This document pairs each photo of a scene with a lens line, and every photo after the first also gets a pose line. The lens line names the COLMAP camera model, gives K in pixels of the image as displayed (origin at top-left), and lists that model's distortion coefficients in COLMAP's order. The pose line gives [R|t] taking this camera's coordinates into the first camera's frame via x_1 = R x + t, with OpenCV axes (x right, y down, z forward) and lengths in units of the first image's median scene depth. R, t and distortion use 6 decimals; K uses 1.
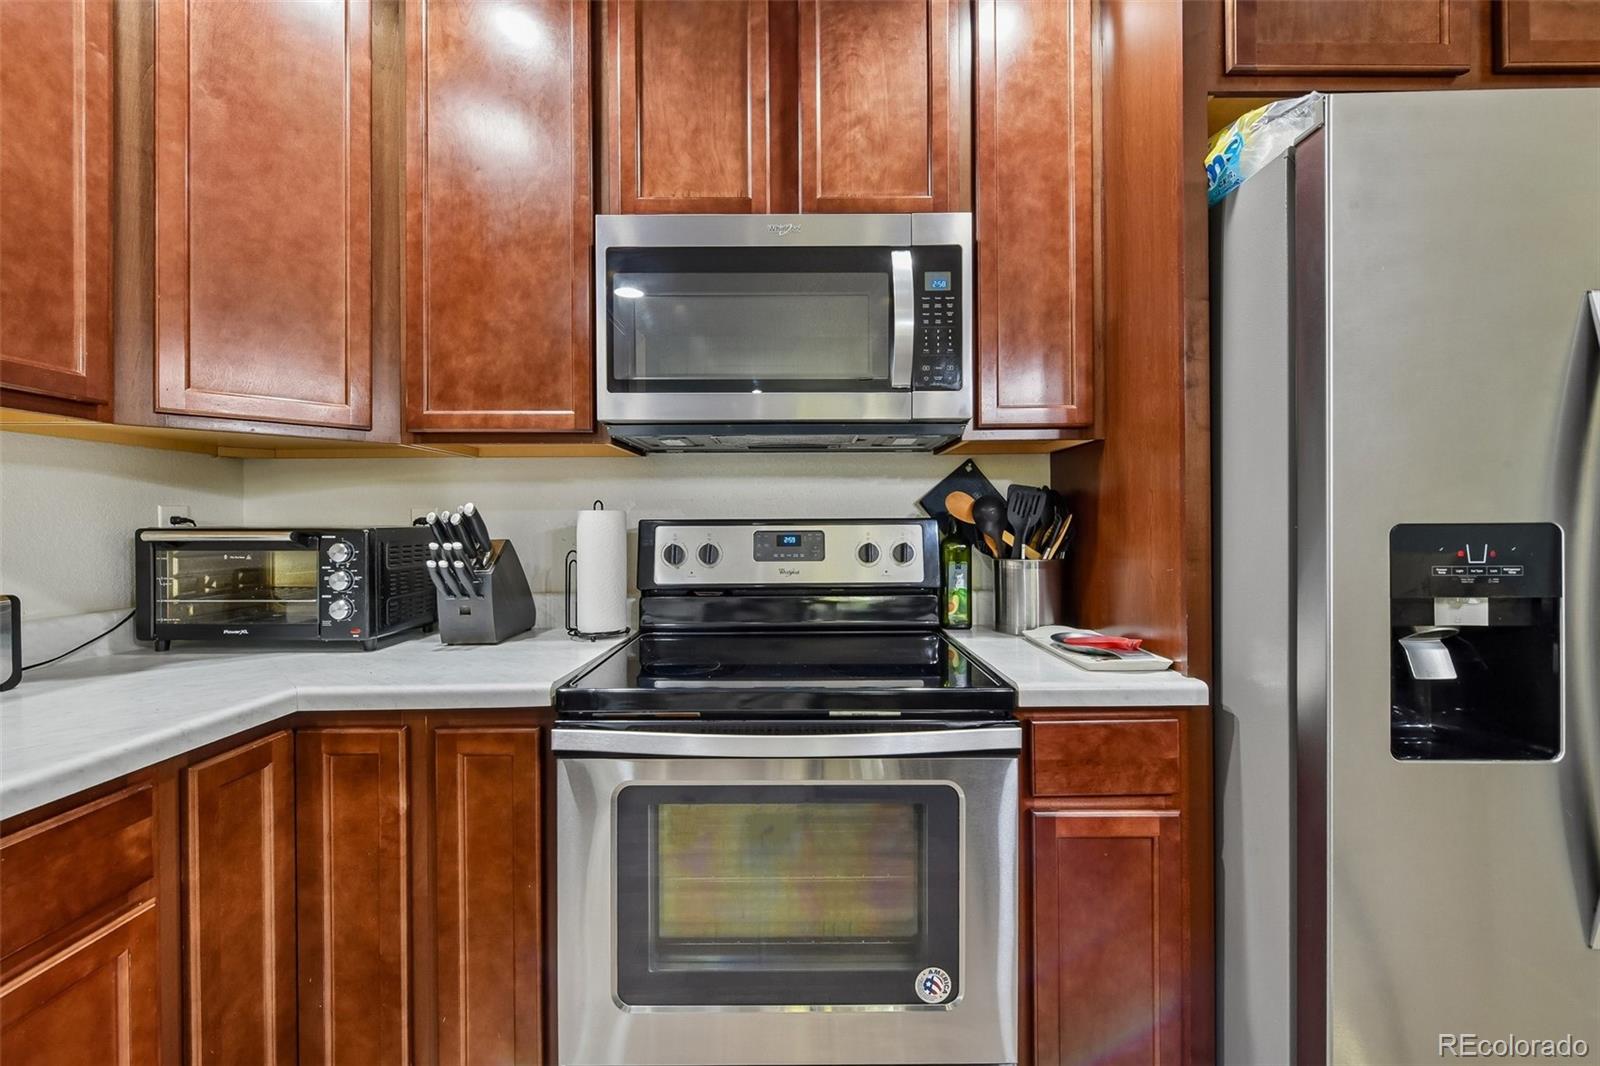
lens RADIAL K [[641.8, 0, 799.4], [0, 641.8, 523.4], [0, 0, 1]] dist [-0.000810, -0.001081]
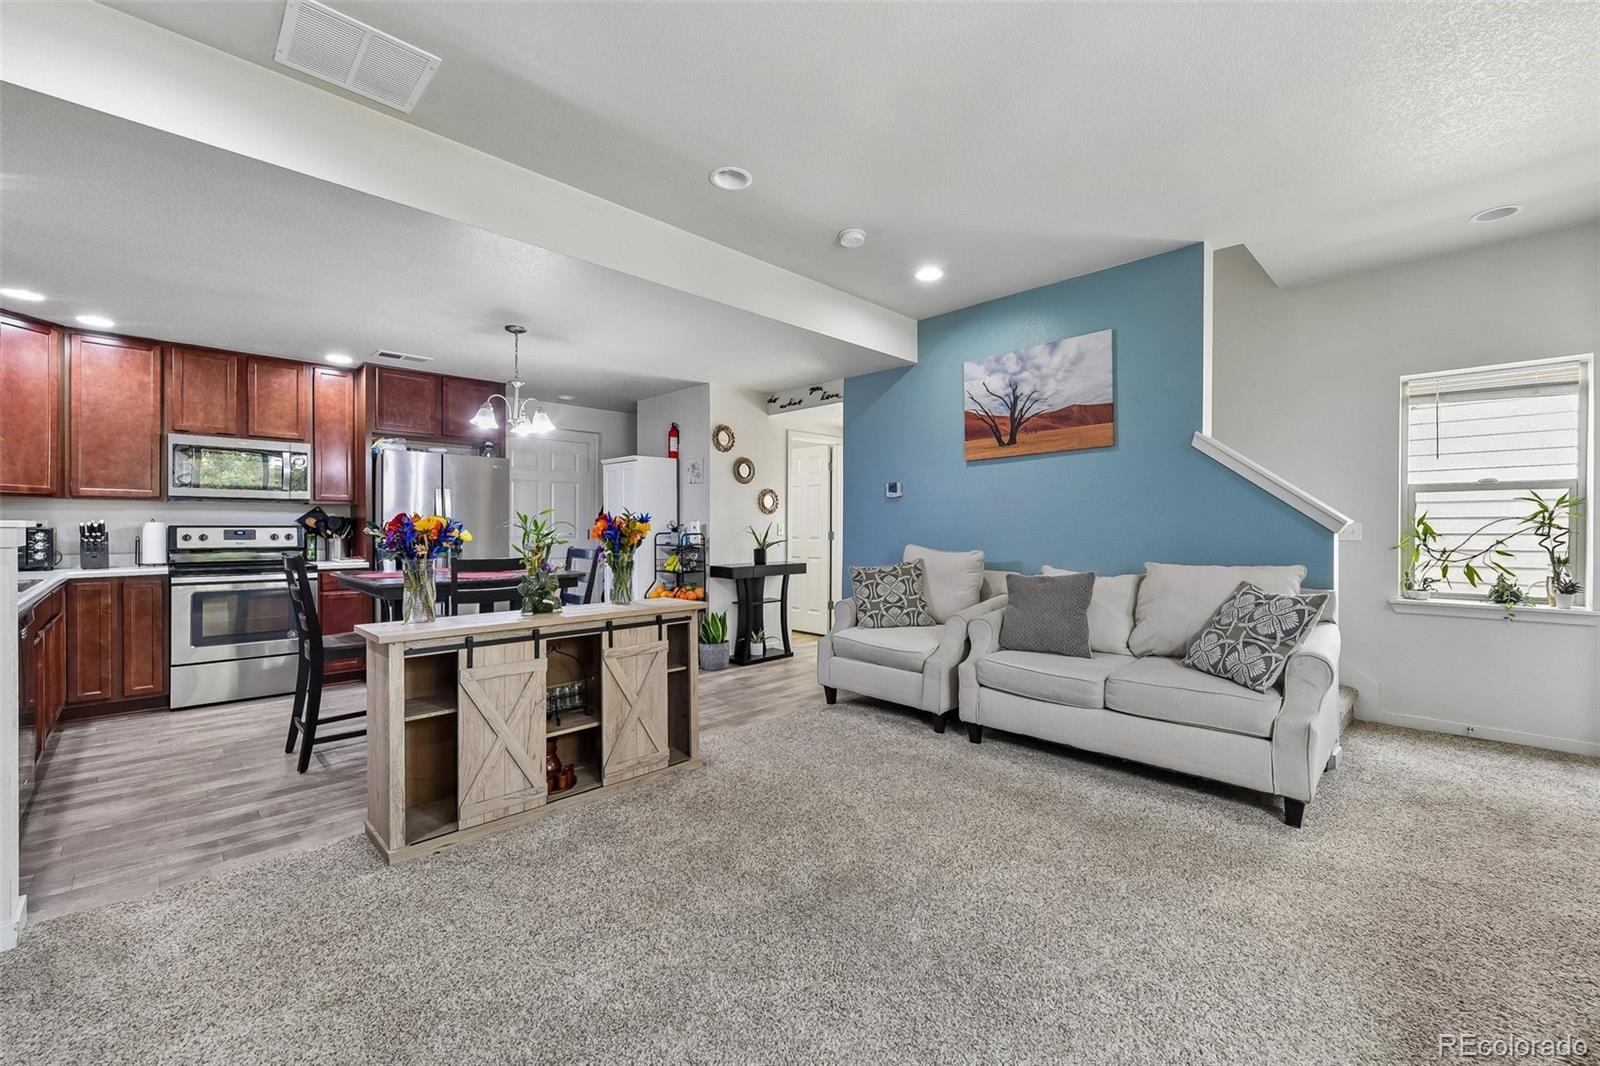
lens RADIAL K [[649.6, 0, 811.6], [0, 649.6, 530.4], [0, 0, 1]] dist [0.004299, -0.001934]
pose [[0.703992, 0.003481, 0.710199, -0.365031], [-0.006509, 0.999978, 0.001551, -0.008193], [-0.710178, -0.005714, 0.703999, -3.725810]]
